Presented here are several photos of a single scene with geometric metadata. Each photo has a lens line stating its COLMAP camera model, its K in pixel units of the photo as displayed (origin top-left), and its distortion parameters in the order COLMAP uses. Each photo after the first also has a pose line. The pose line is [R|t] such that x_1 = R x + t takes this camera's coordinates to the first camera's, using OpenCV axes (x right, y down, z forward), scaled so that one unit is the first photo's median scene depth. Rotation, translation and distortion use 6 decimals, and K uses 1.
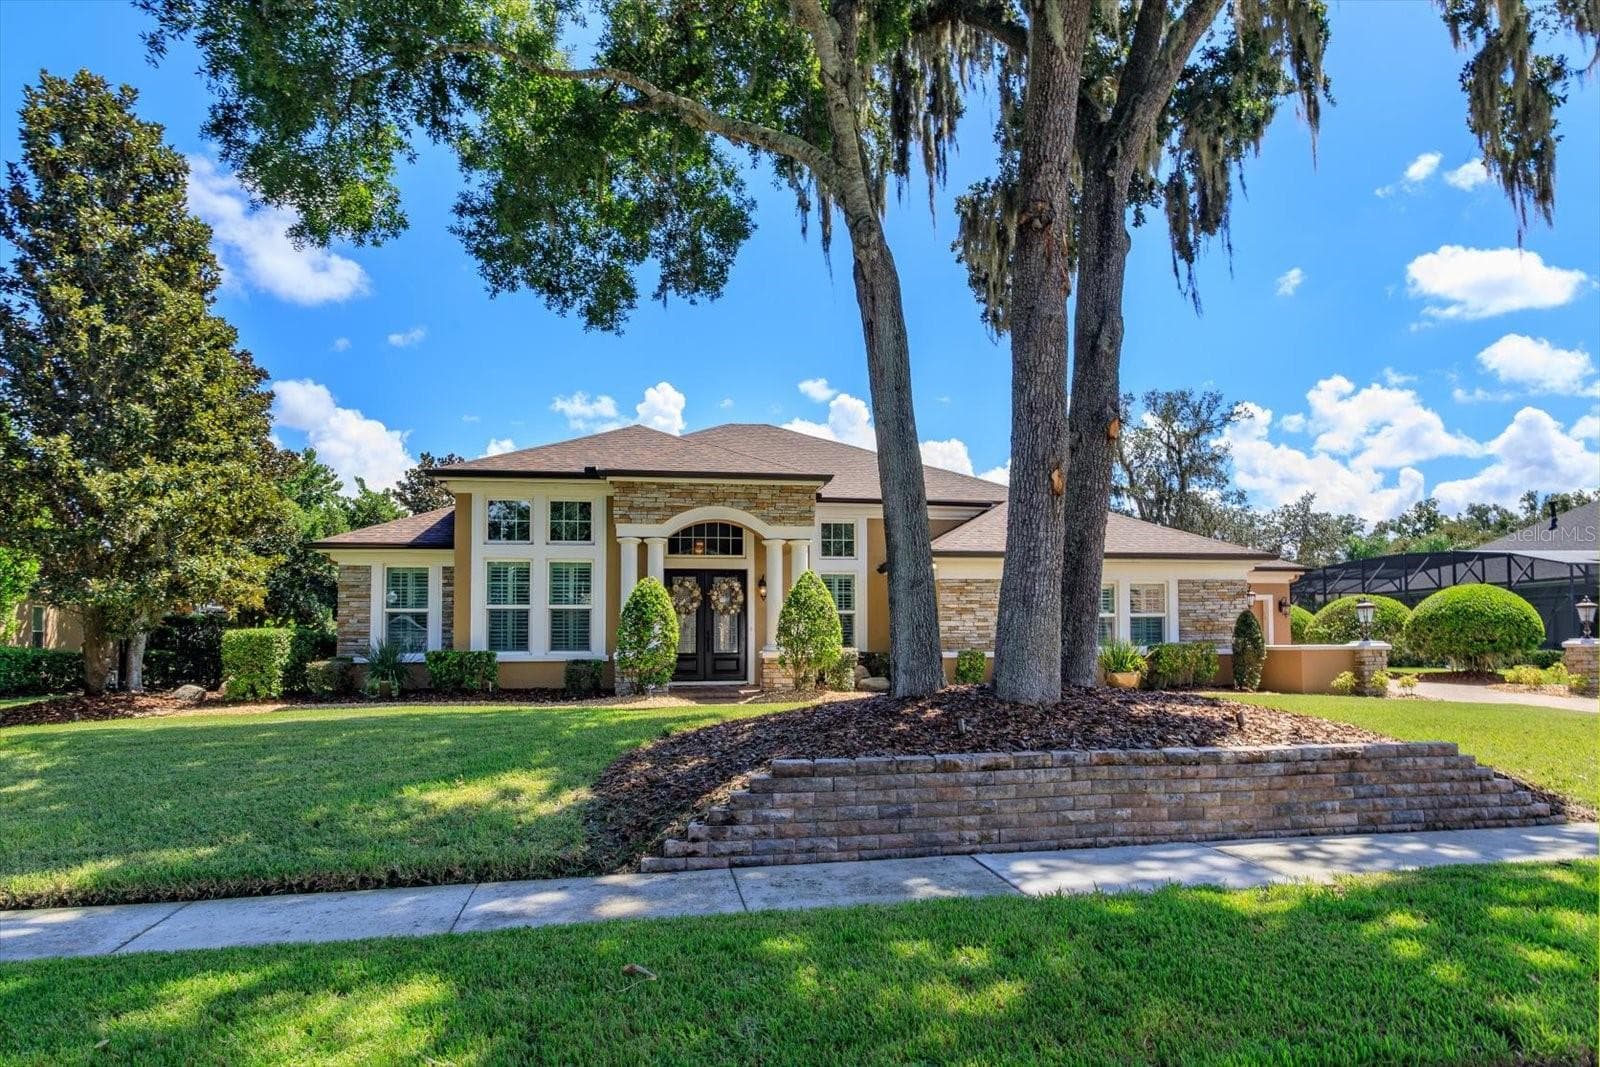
lens RADIAL K [[1840.4, 0, 843.7], [0, 1840.4, 599.3], [0, 0, 1]] dist [0.005907, -0.013091]
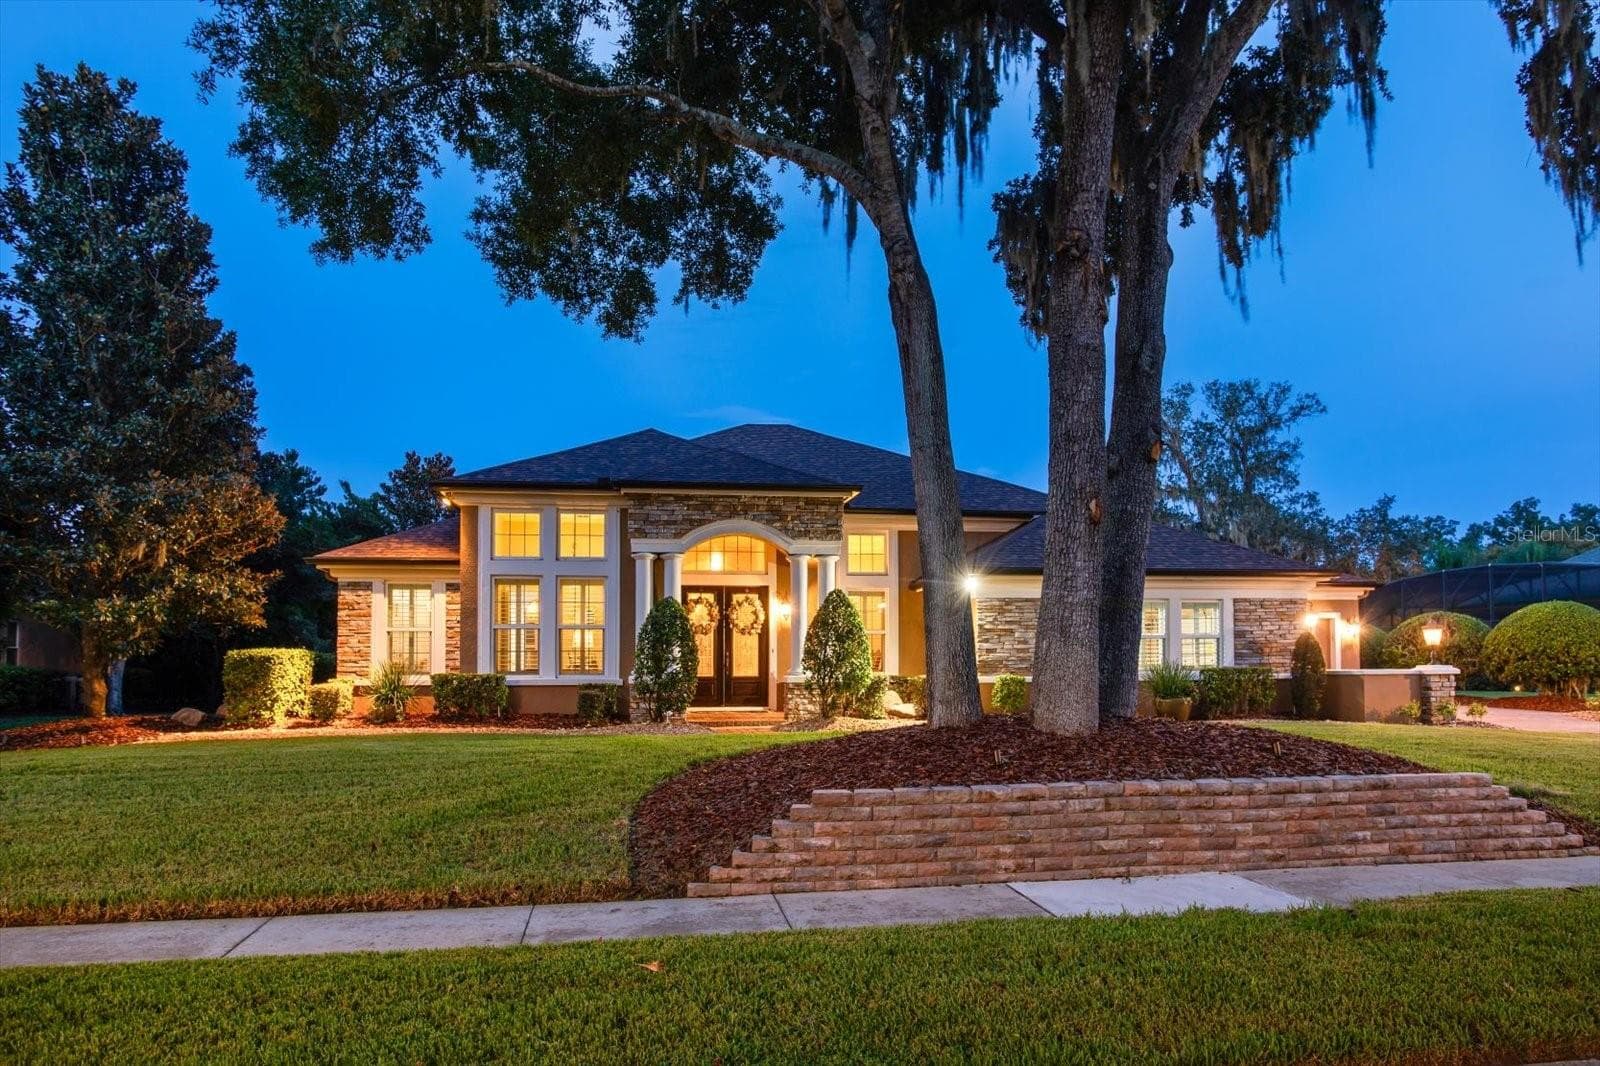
lens RADIAL K [[2528.6, 0, 790.9], [0, 2528.6, 490.5], [0, 0, 1]] dist [-0.204613, 0.759935]
pose [[0.999770, 0.002384, -0.021326, -0.015643], [-0.003126, 0.999389, -0.034801, -0.022244], [0.021230, 0.034860, 0.999167, -0.300047]]
